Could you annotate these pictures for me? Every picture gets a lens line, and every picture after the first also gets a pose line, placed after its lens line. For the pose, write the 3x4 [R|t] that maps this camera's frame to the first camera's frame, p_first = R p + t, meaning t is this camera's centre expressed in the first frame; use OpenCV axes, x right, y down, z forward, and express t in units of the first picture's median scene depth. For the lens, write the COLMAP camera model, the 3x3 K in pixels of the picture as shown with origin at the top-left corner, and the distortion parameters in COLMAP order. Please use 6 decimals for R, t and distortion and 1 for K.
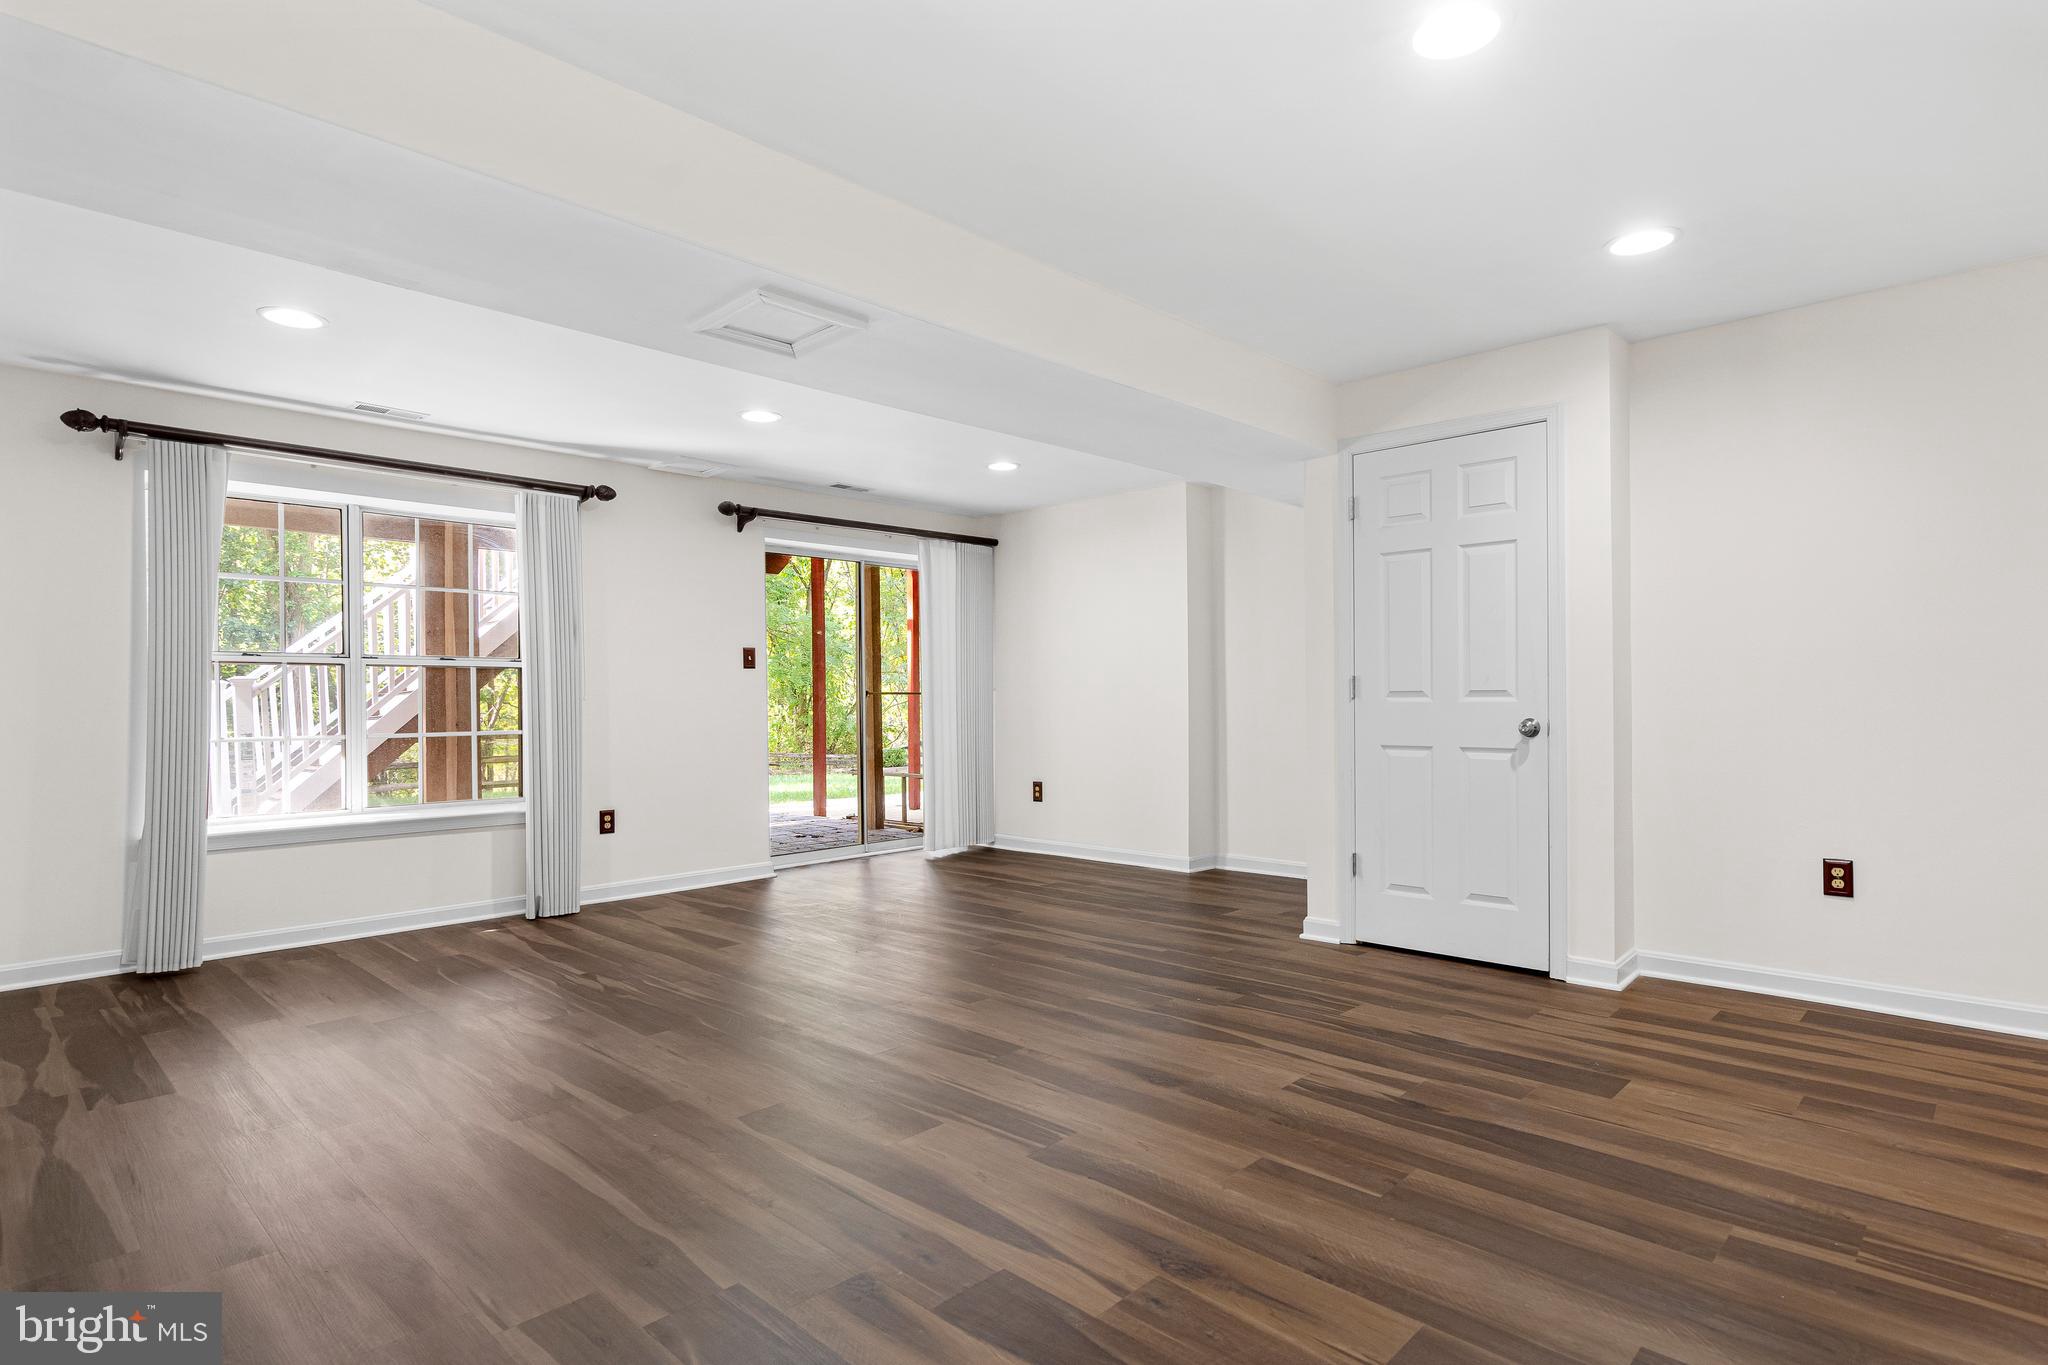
lens RADIAL K [[1062.1, 0, 1031.7], [0, 1062.1, 687.9], [0, 0, 1]] dist [-0.000977, 0.000626]
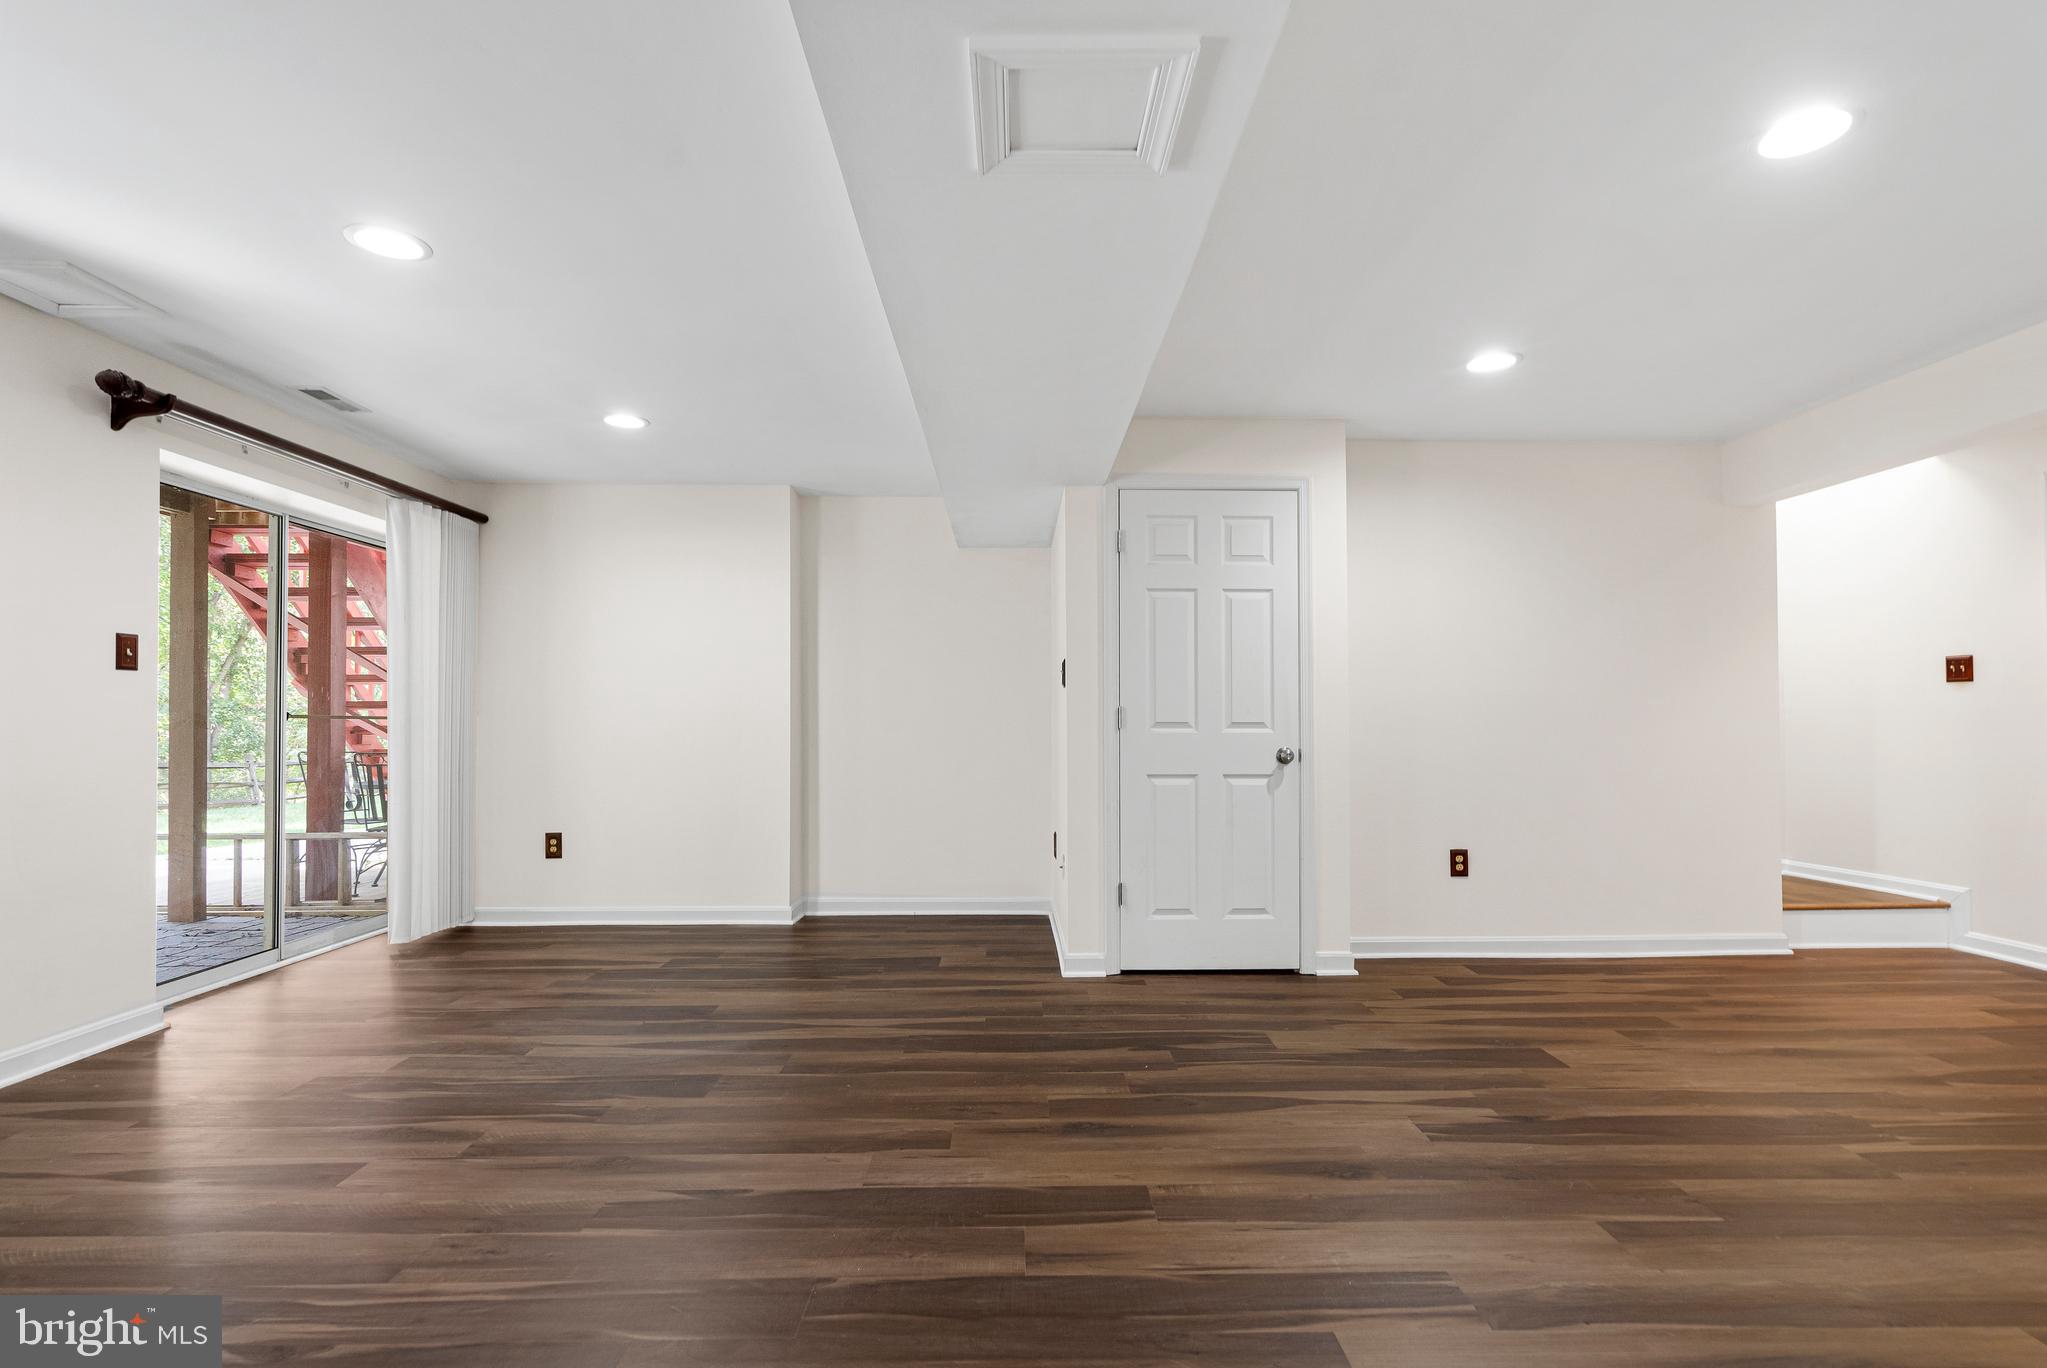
lens RADIAL K [[970.1, 0, 1027.1], [0, 970.1, 694.2], [0, 0, 1]] dist [-0.004946, 0.000642]
pose [[0.707343, 0.030572, 0.706209, -0.455882], [-0.012886, 0.999456, -0.030360, 0.006674], [-0.706753, 0.012375, 0.707352, 0.452873]]
